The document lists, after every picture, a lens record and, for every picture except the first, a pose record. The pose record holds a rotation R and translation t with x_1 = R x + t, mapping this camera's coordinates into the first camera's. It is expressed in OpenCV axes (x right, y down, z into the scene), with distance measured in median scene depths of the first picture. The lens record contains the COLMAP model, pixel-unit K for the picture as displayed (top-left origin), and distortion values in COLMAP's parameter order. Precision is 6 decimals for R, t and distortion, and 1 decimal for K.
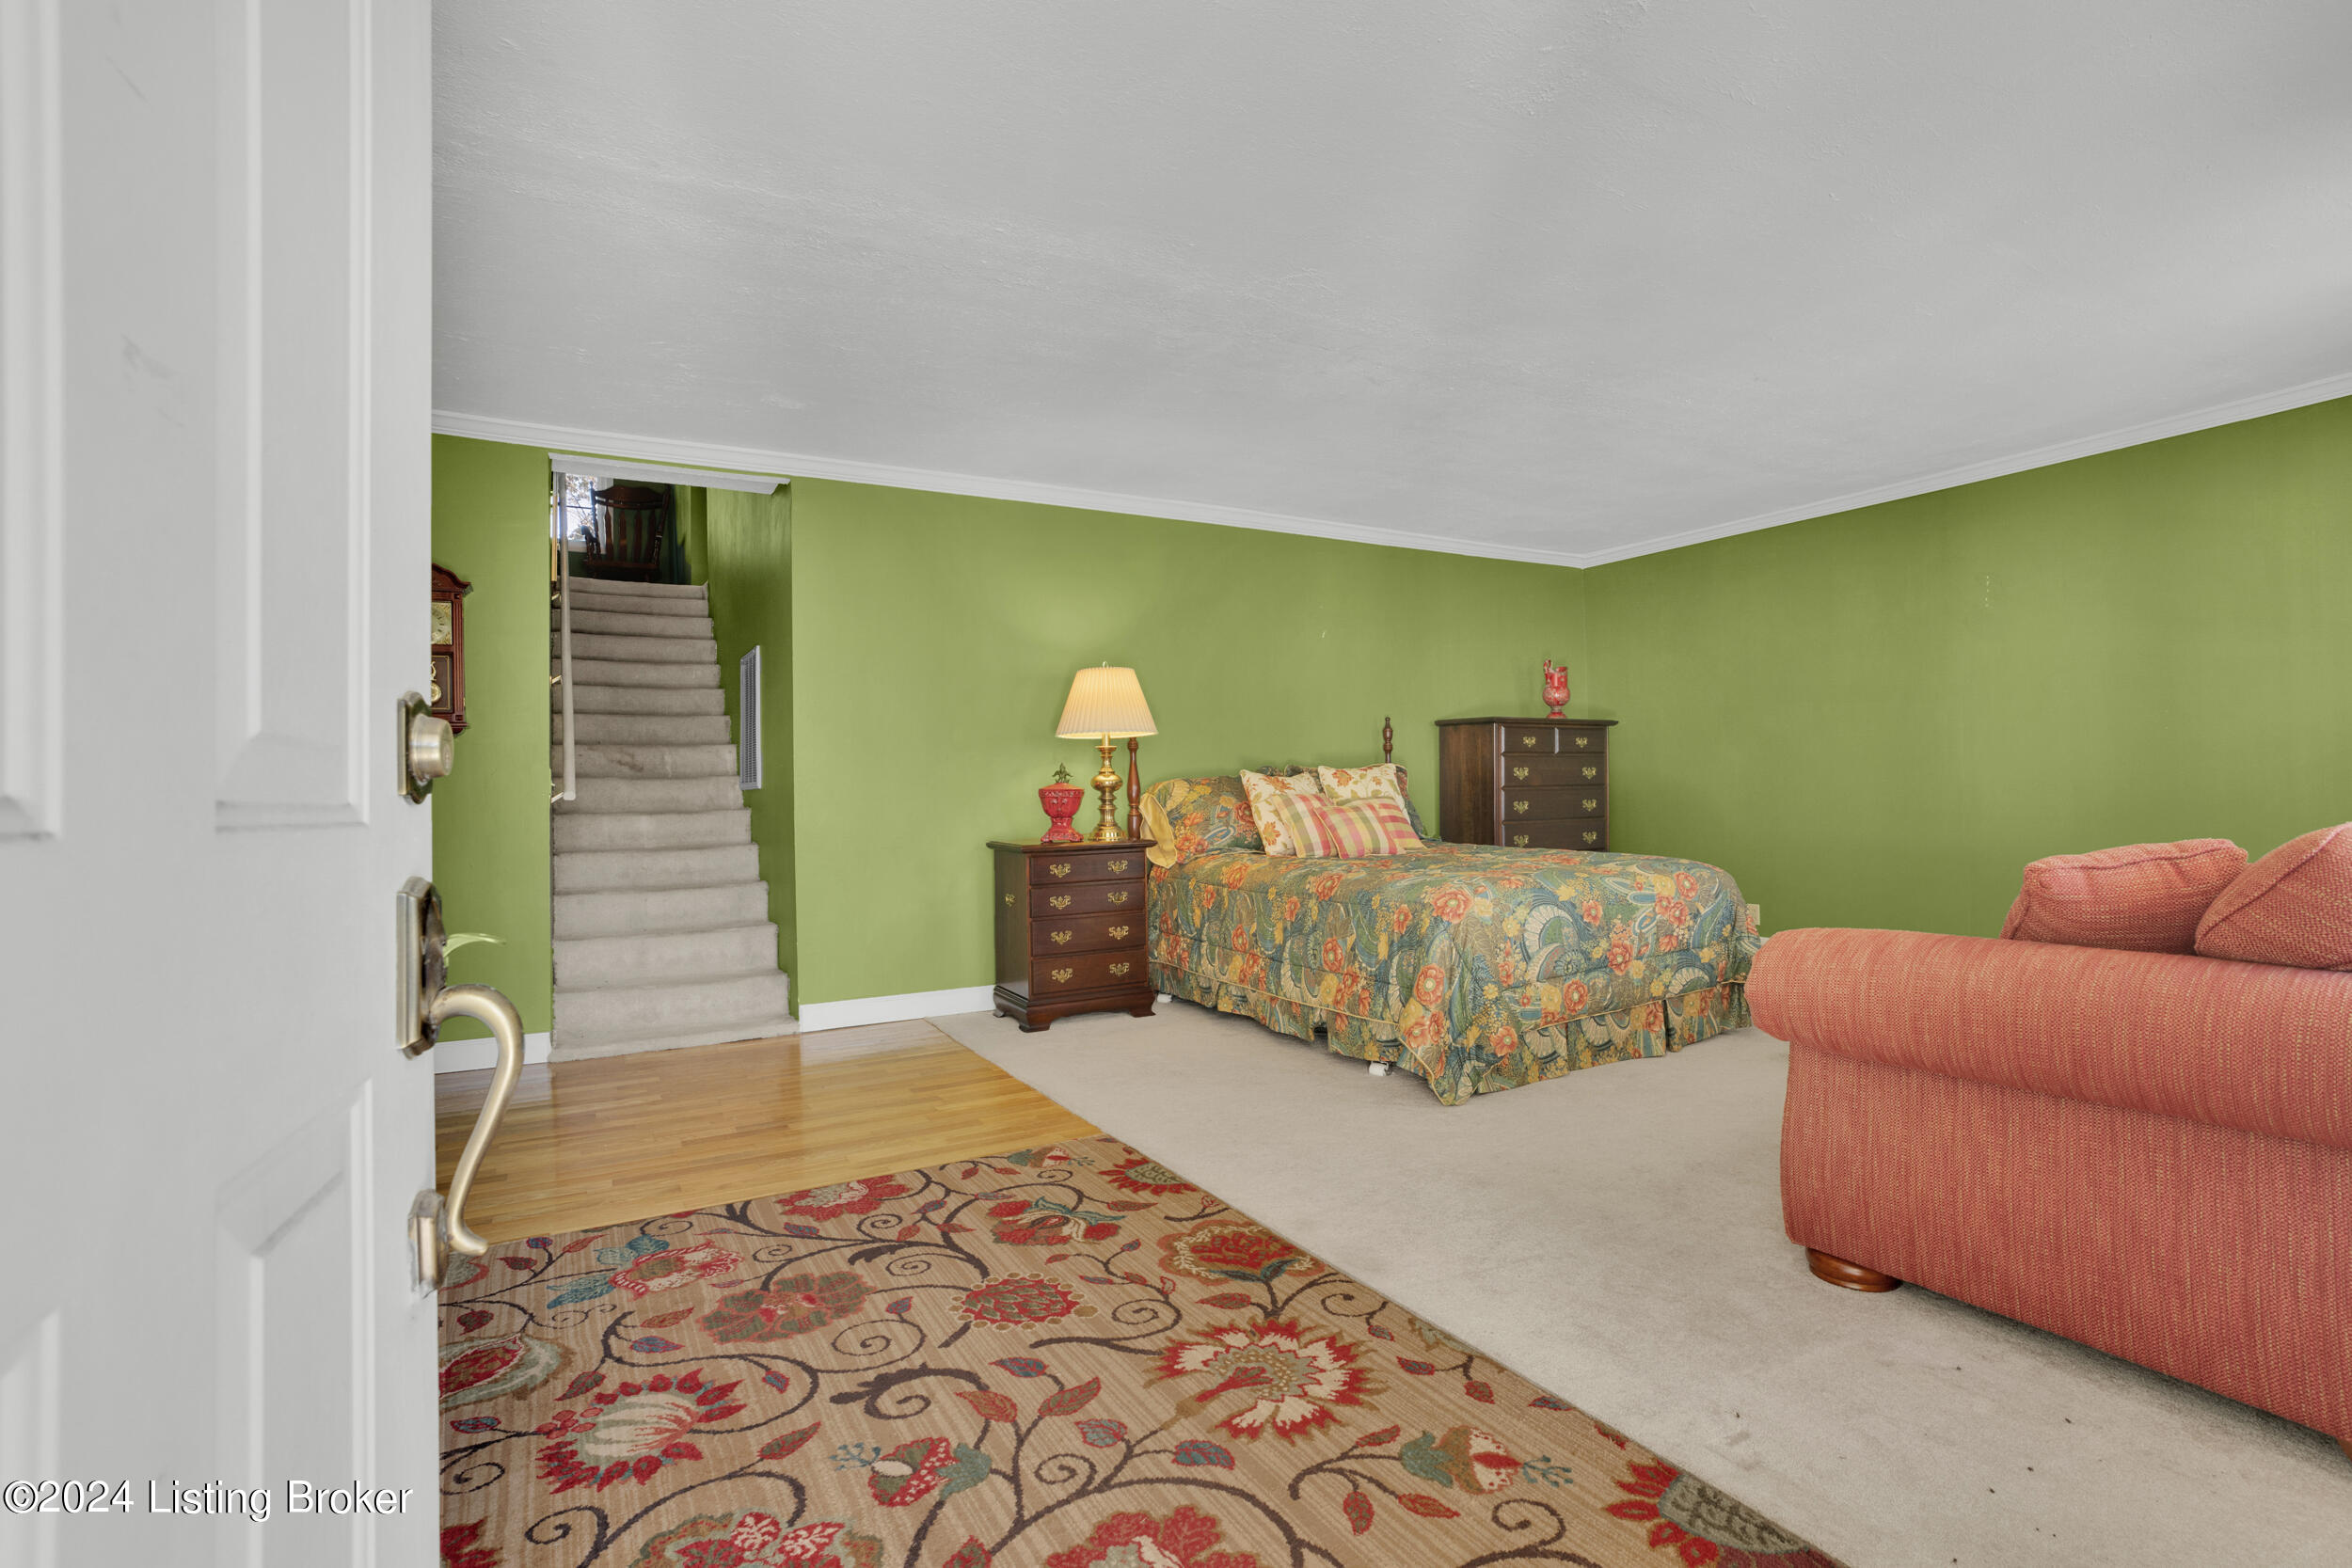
lens RADIAL K [[1110.3, 0, 1177.9], [0, 1110.3, 782.4], [0, 0, 1]] dist [-0.032839, 0.011522]
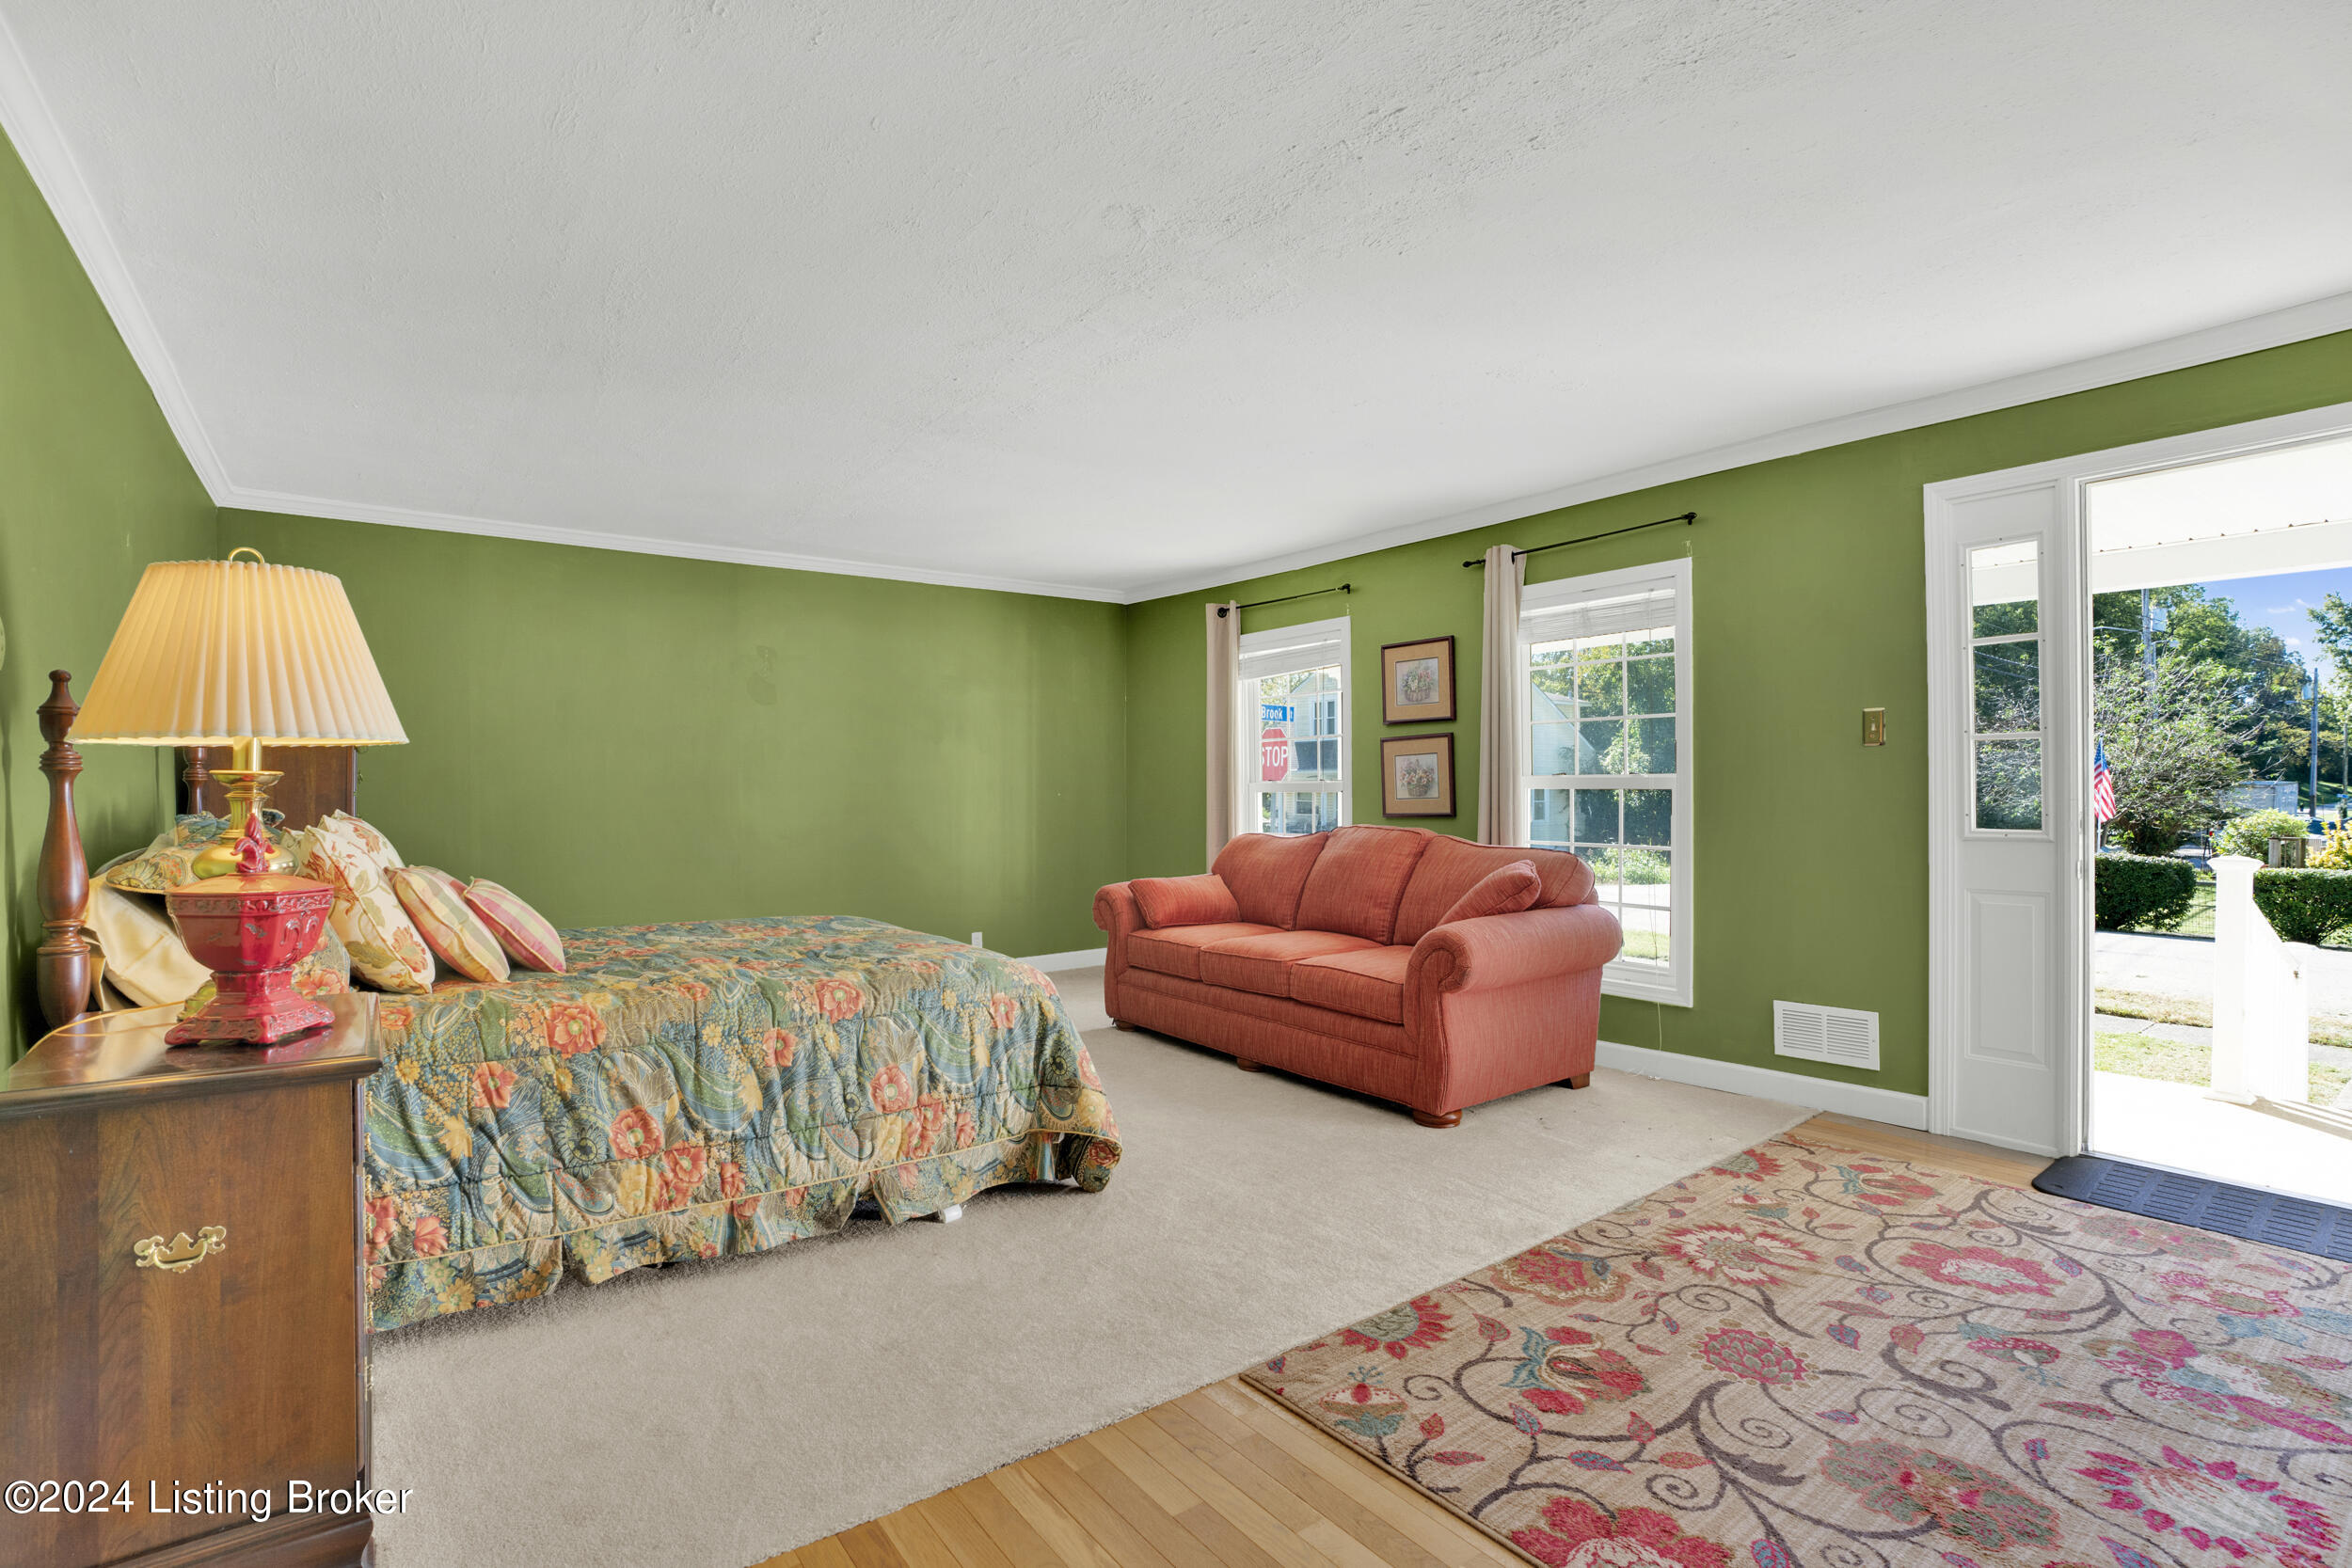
lens RADIAL K [[1110.3, 0, 1156.6], [0, 1110.3, 793.6], [0, 0, 1]] dist [-0.032839, 0.011522]
pose [[-0.146508, 0.025639, 0.988877, -1.206600], [-0.003172, 0.999647, -0.026388, -0.038693], [-0.989204, -0.007002, -0.146375, 1.873639]]
